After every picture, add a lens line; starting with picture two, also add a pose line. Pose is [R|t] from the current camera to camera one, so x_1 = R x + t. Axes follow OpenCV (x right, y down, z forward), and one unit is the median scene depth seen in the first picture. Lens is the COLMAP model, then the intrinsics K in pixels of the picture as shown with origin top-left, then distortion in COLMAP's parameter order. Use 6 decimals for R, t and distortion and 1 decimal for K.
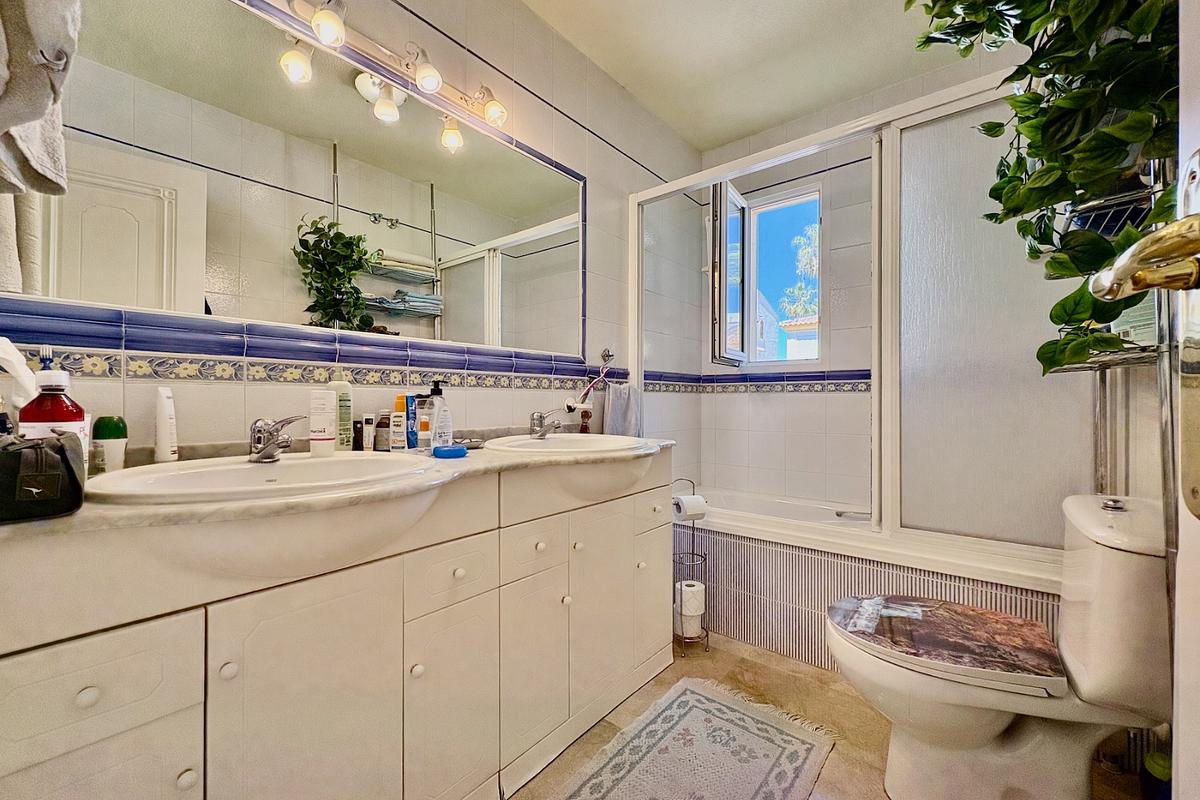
lens RADIAL K [[474.5, 0, 603.0], [0, 474.5, 400.4], [0, 0, 1]] dist [-0.000293, 0.000137]
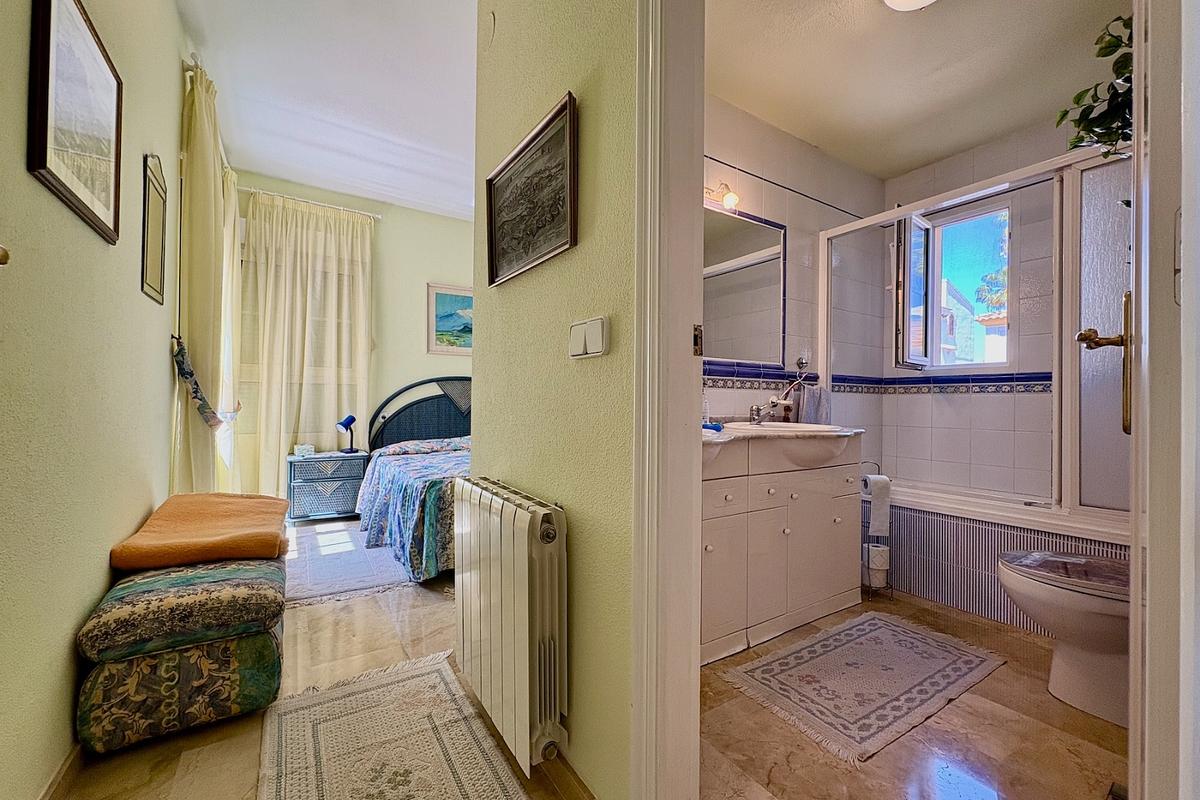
lens RADIAL K [[474.5, 0, 603.0], [0, 474.5, 400.4], [0, 0, 1]] dist [-0.000293, 0.000137]
pose [[0.951946, 0.007069, -0.306184, -0.115953], [-0.009292, 0.999940, -0.005805, 0.018517], [0.306125, 0.008371, 0.951955, -0.394693]]
